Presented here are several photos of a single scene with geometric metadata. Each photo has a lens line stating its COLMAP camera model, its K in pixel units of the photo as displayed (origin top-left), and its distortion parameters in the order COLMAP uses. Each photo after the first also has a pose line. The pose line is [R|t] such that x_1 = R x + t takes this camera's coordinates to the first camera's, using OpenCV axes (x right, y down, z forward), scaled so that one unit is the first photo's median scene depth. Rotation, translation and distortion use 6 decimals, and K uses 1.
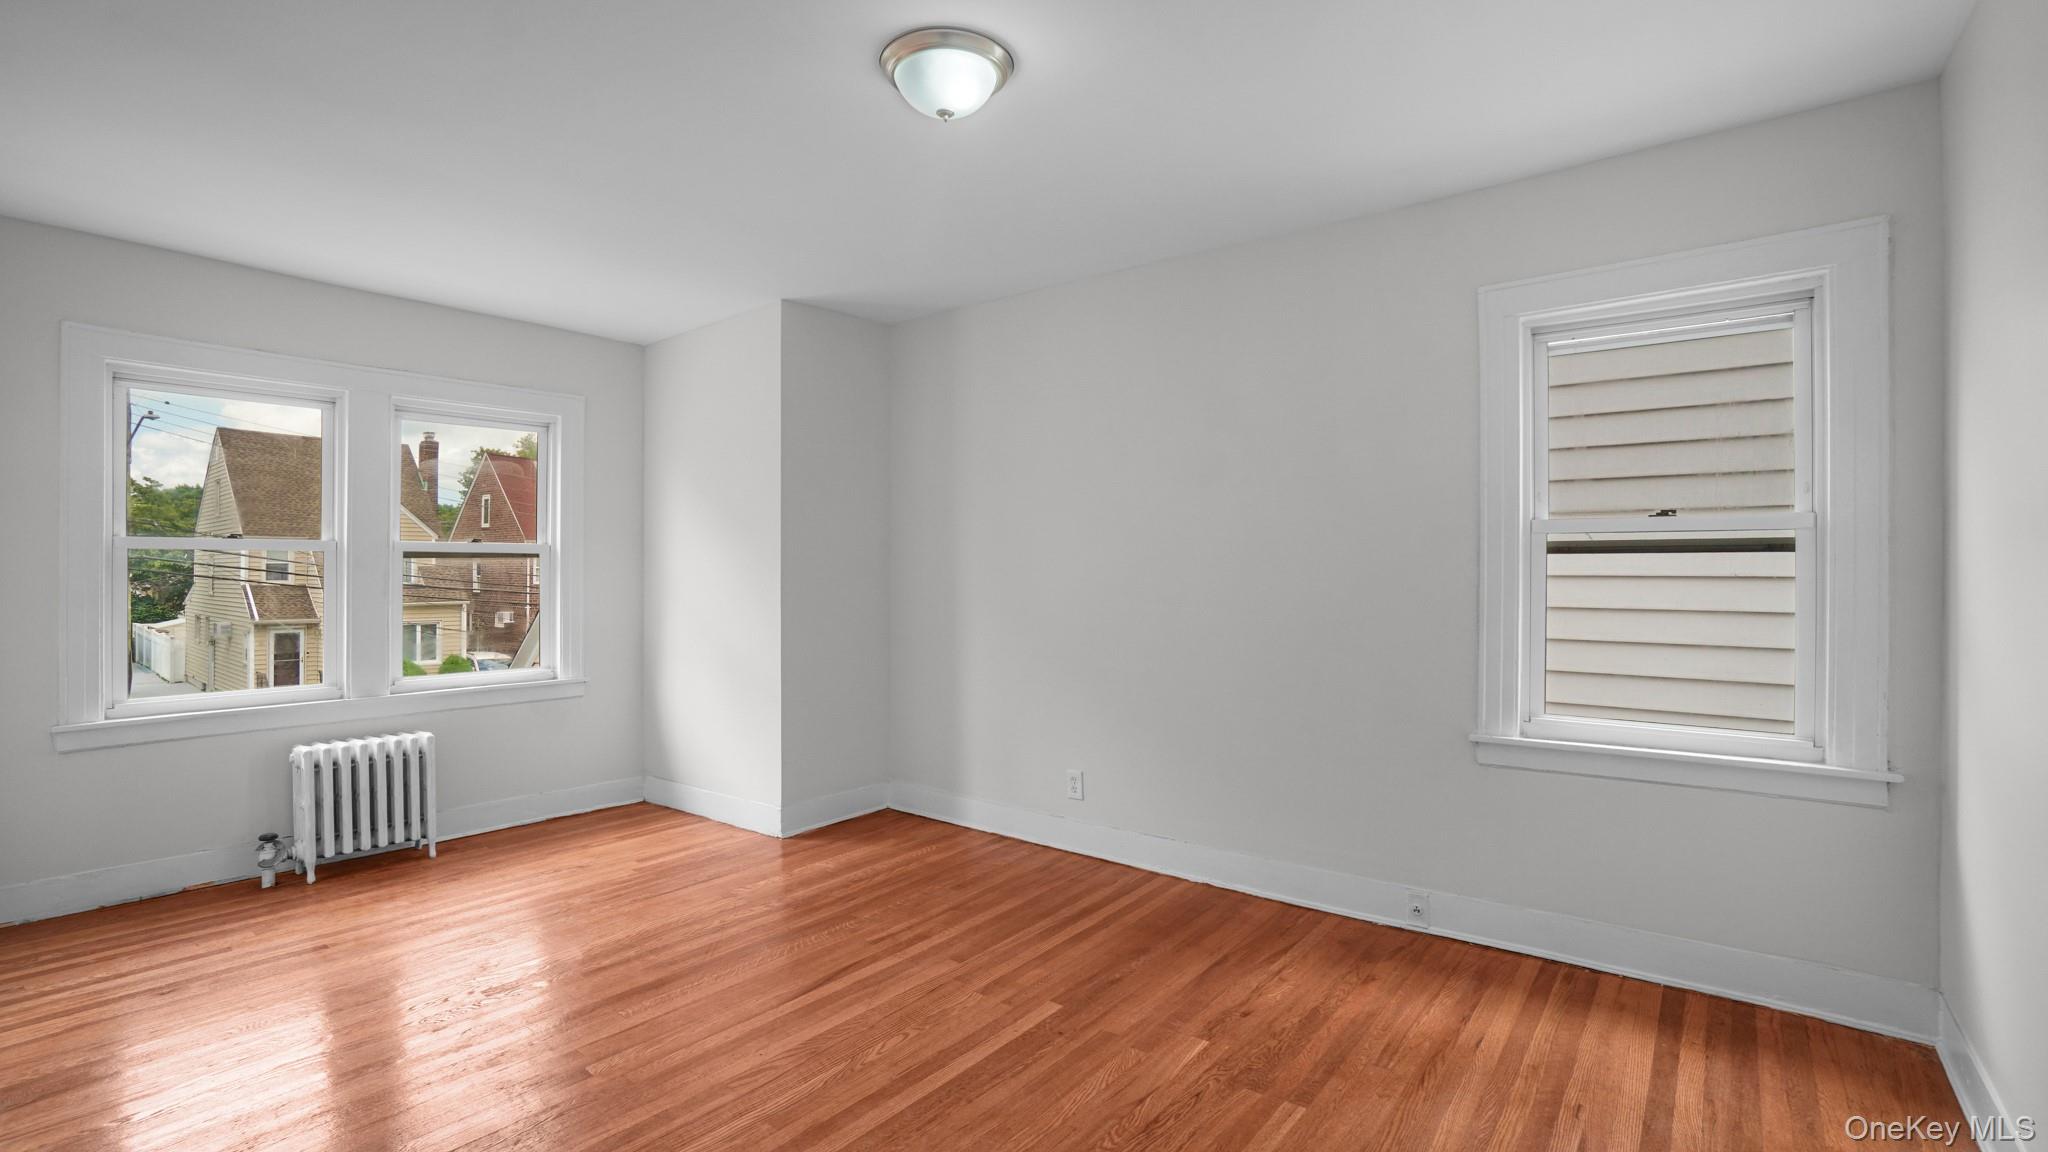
lens RADIAL K [[927.1, 0, 1022.3], [0, 927.1, 540.6], [0, 0, 1]] dist [-0.011921, 0.000276]
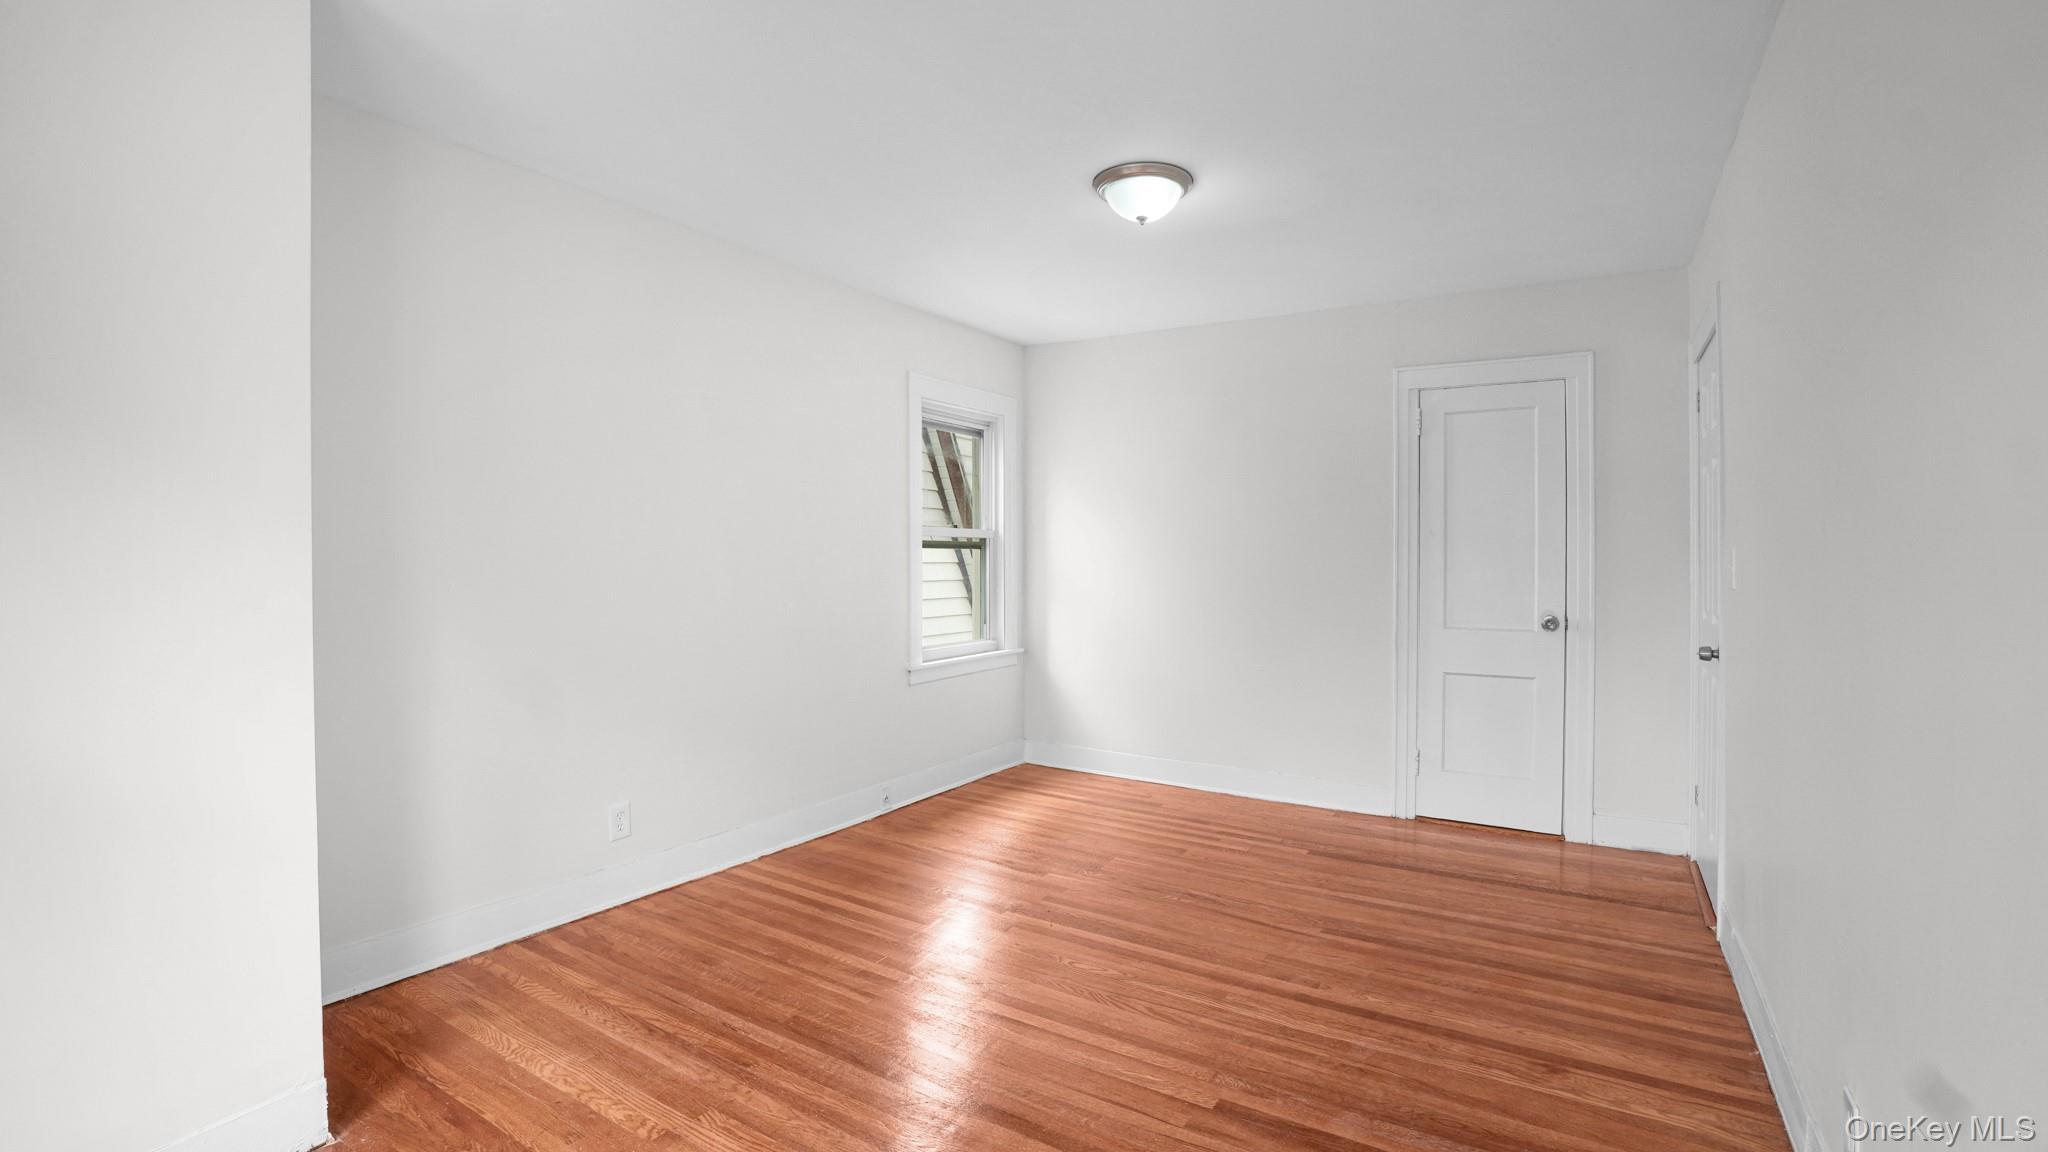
lens RADIAL K [[901.5, 0, 1026.0], [0, 901.5, 524.6], [0, 0, 1]] dist [0.000551, 0.000132]
pose [[-0.096826, 0.032290, 0.994777, -0.901180], [-0.040914, 0.998500, -0.036393, 0.018315], [-0.994460, -0.044224, -0.095360, 0.845561]]
